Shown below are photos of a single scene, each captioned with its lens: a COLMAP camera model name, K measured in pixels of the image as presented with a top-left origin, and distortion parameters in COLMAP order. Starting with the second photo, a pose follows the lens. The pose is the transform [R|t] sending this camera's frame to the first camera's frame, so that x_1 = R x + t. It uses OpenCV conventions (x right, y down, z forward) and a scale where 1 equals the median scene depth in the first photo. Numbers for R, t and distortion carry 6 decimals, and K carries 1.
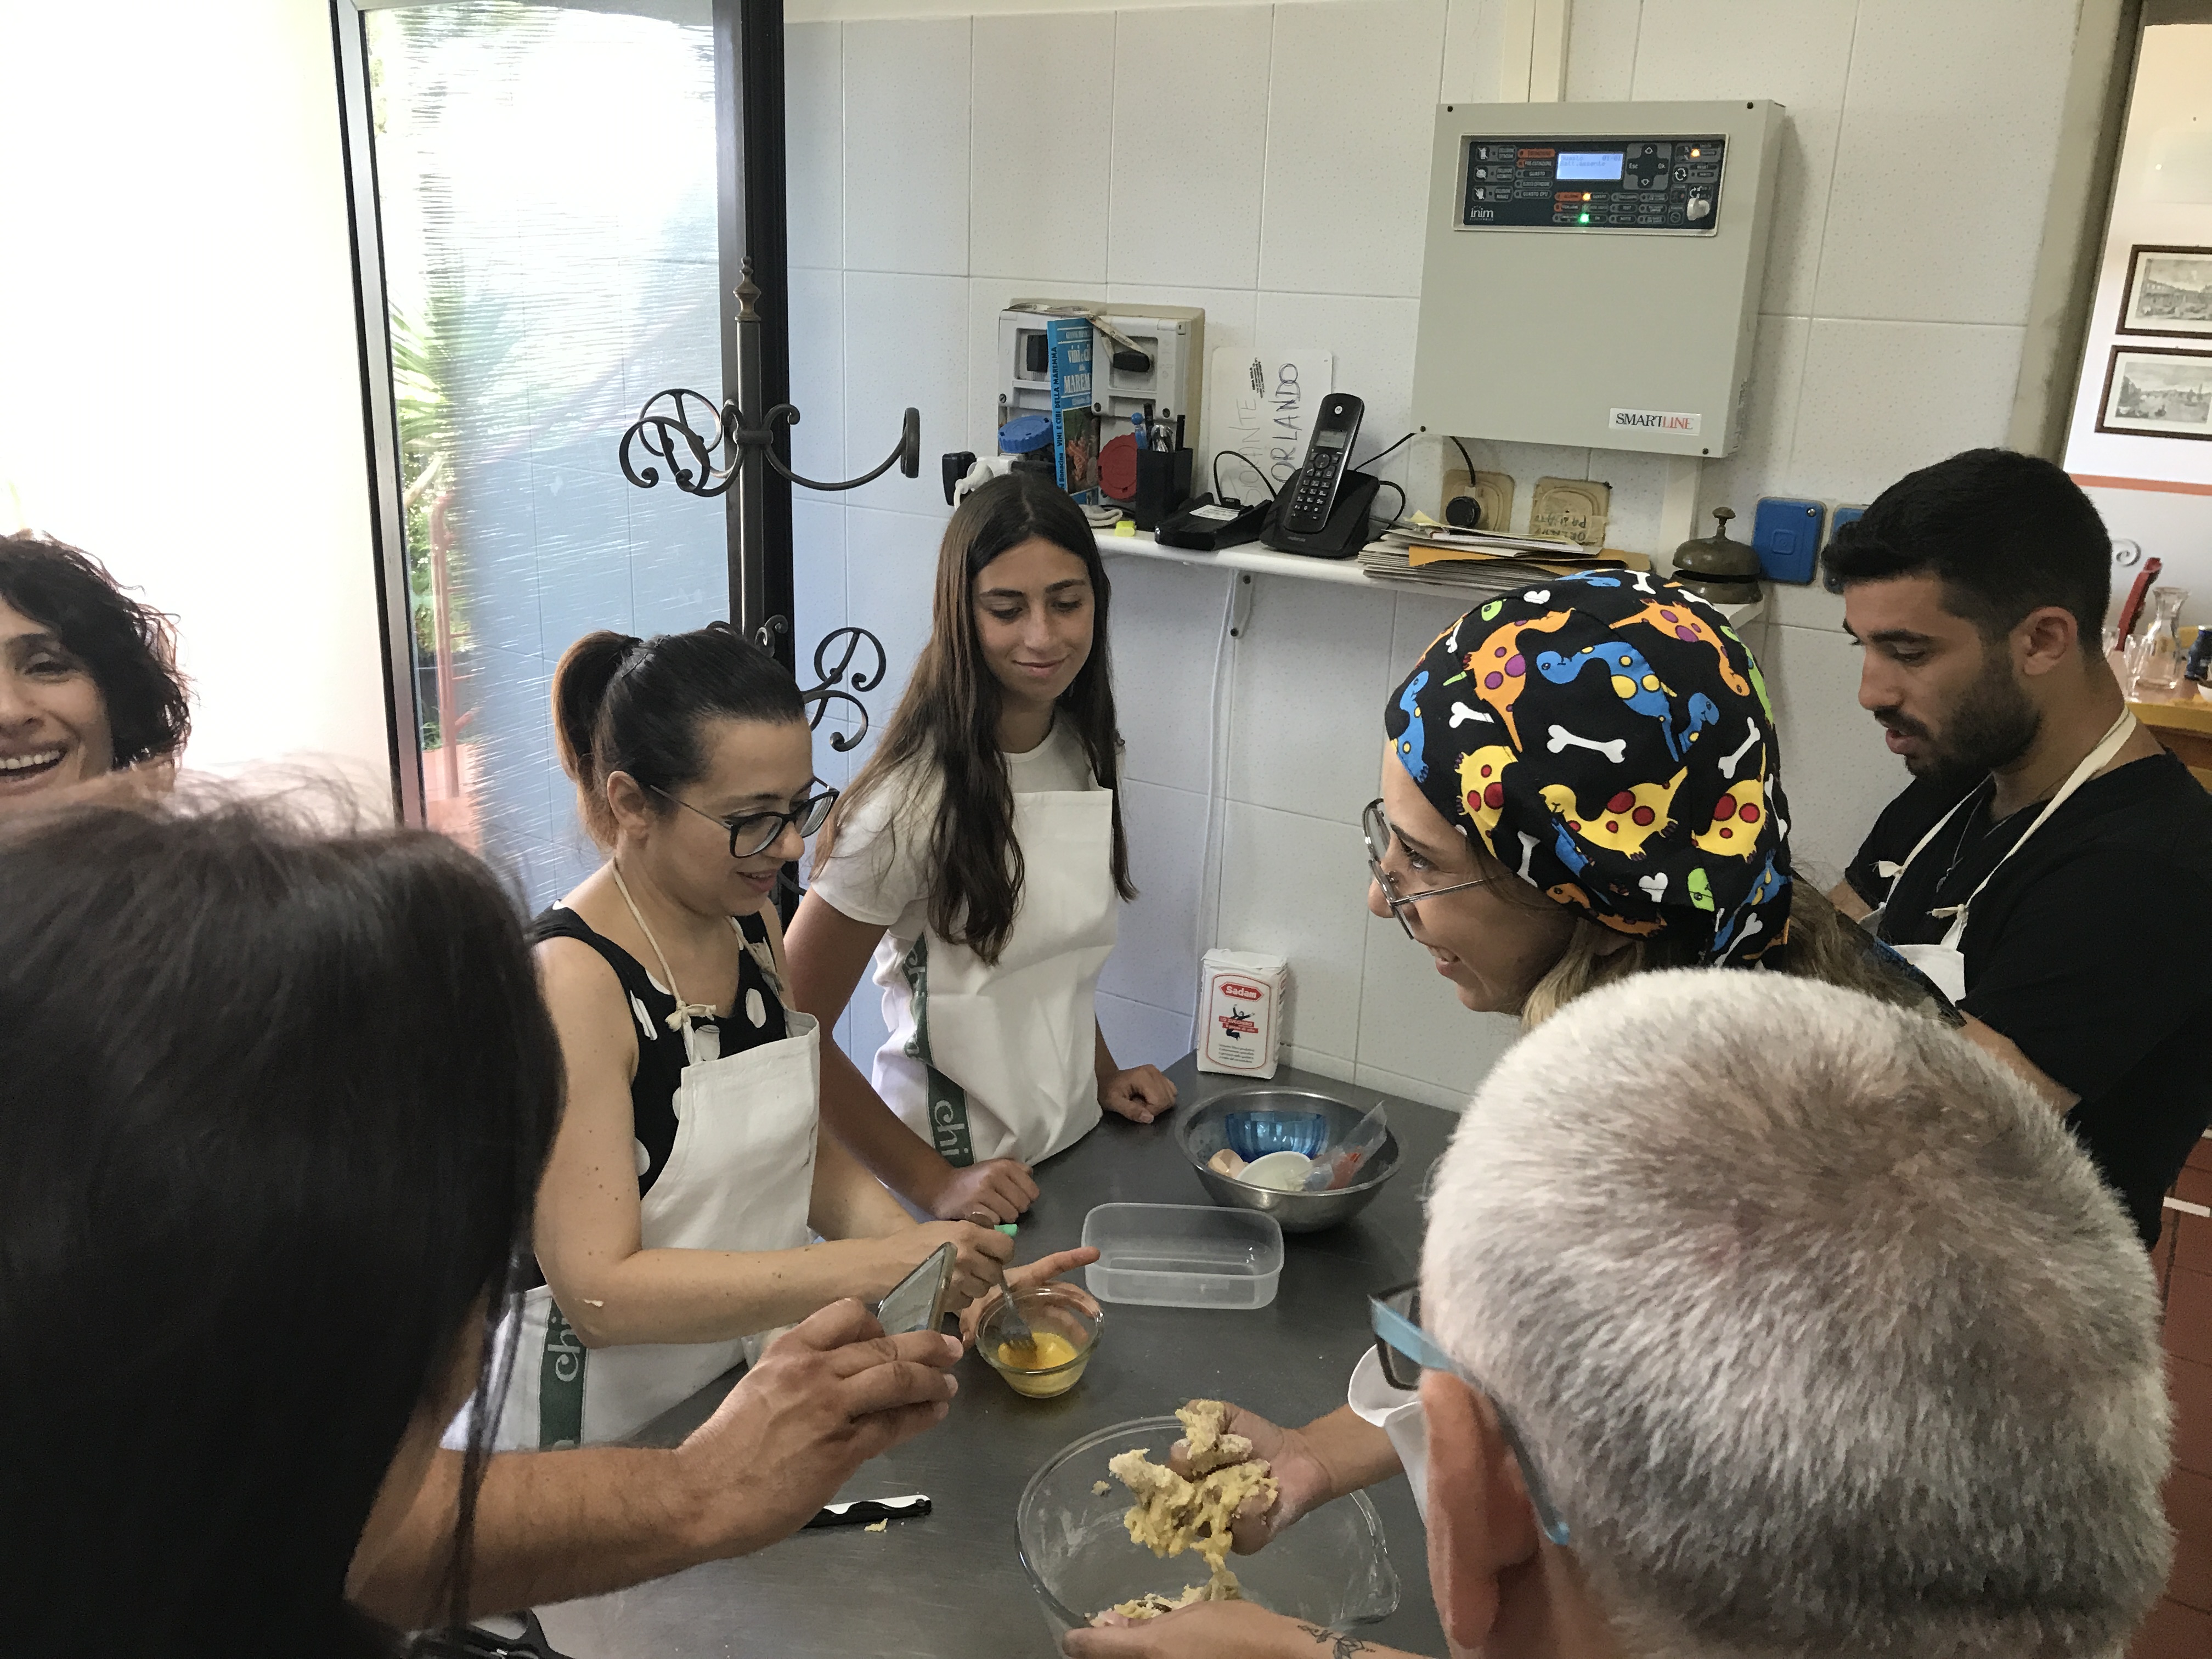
lens RADIAL K [[1783.3, 0, 1106.0], [0, 1783.3, 829.5], [0, 0, 1]] dist [0.013559, -0.056452]
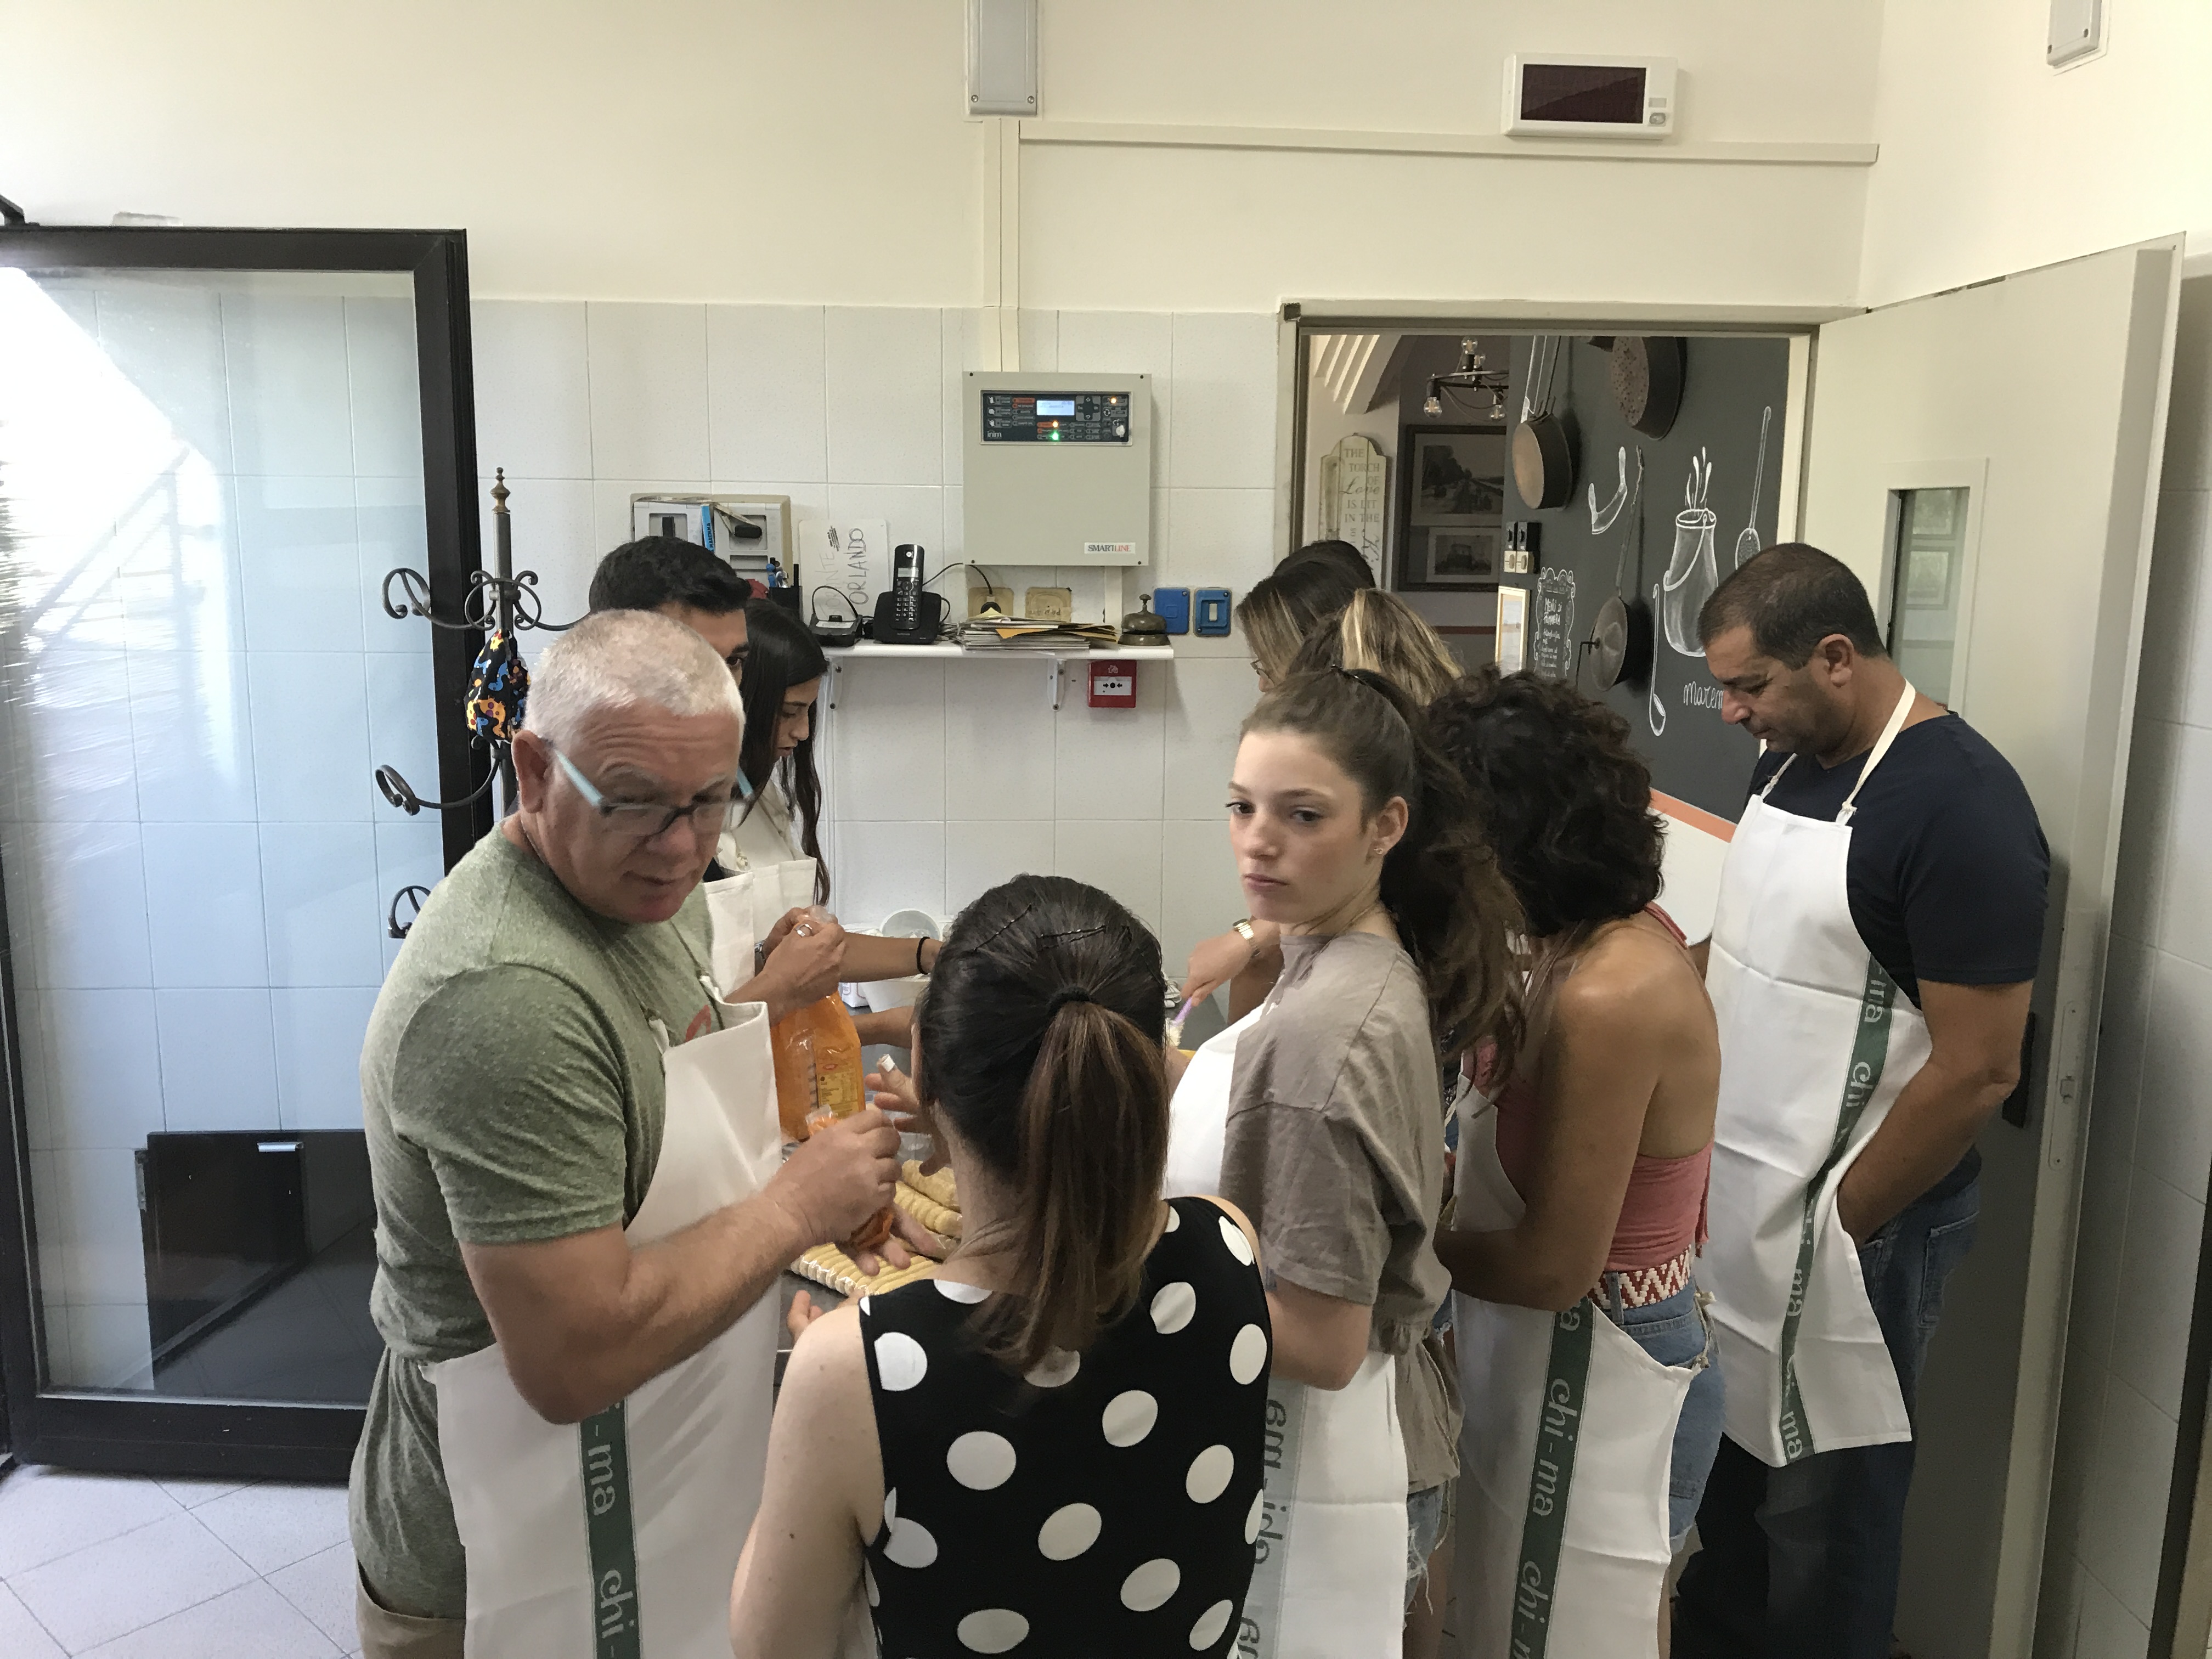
lens RADIAL K [[1789.9, 0, 1075.4], [0, 1789.9, 840.5], [0, 0, 1]] dist [0.086487, -0.160616]
pose [[0.813691, -0.130184, 0.566533, -0.754674], [0.192077, 0.980071, -0.050662, 0.138147], [-0.548647, 0.150041, 0.822480, -0.400307]]
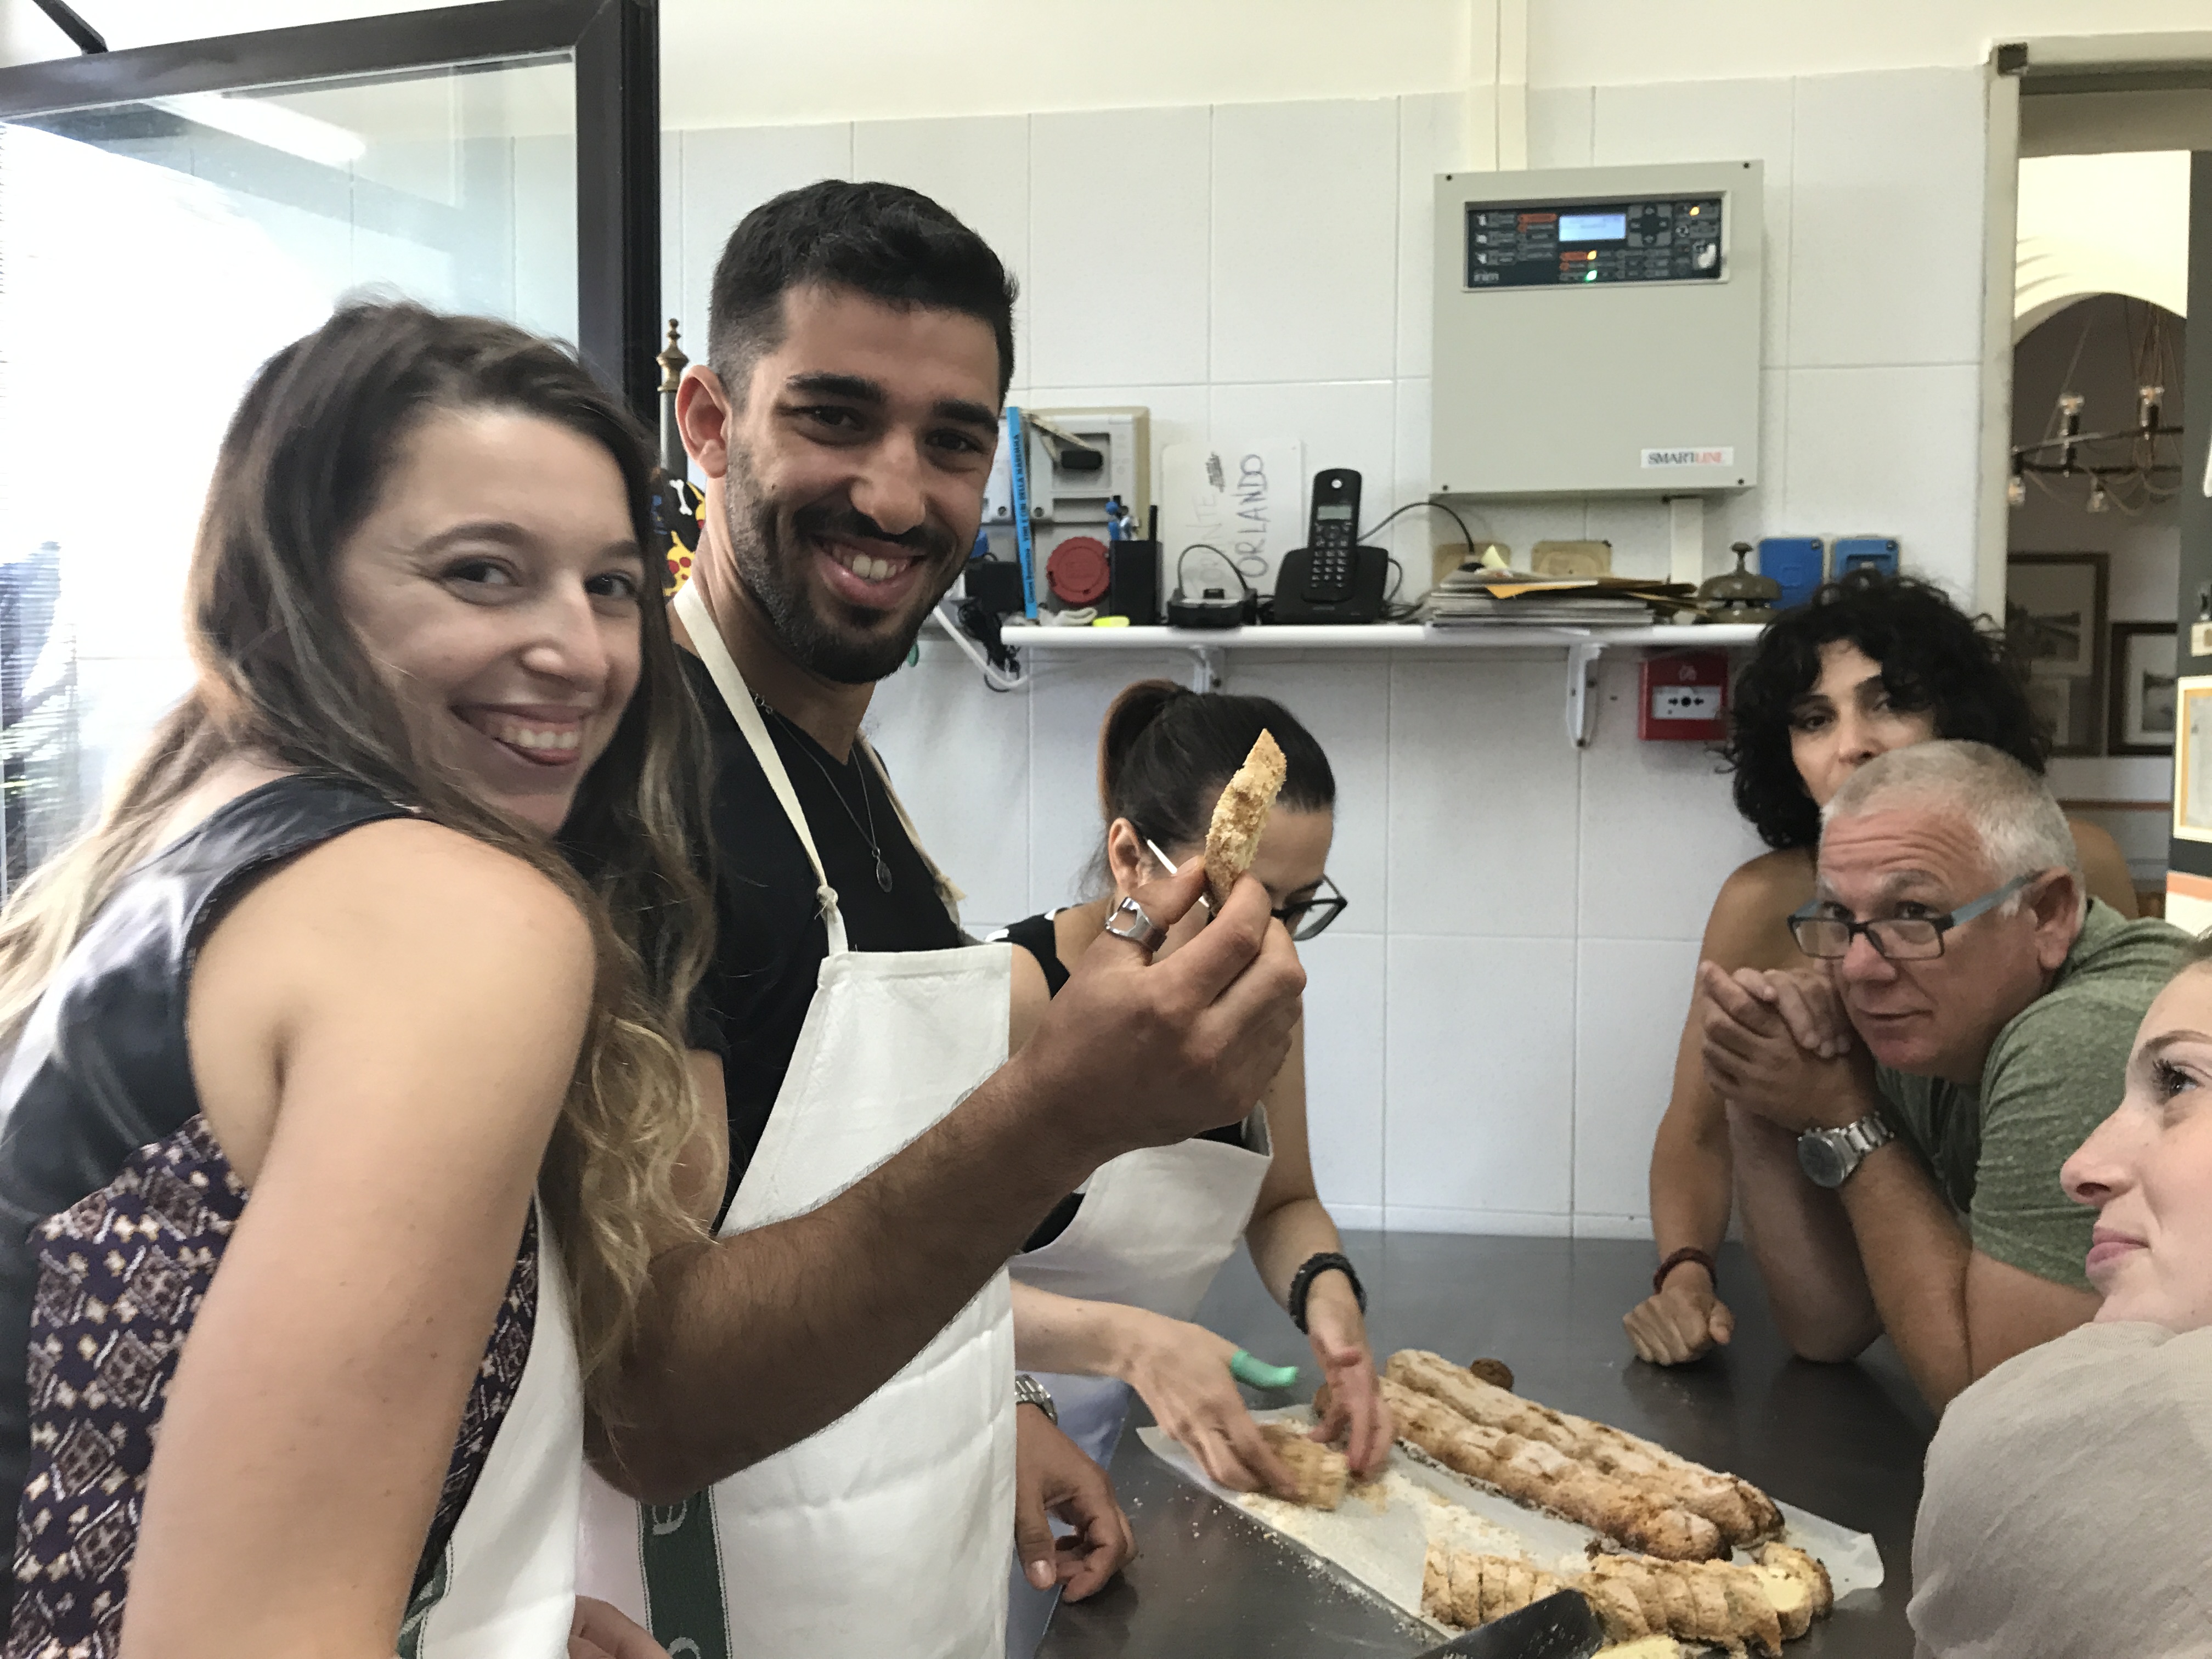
lens RADIAL K [[1789.9, 0, 1075.4], [0, 1789.9, 840.5], [0, 0, 1]] dist [0.086487, -0.160616]
pose [[0.925366, -0.053740, 0.375247, -0.412939], [0.139850, 0.968469, -0.206178, 0.147368], [-0.352335, 0.243269, 0.903704, 0.229586]]
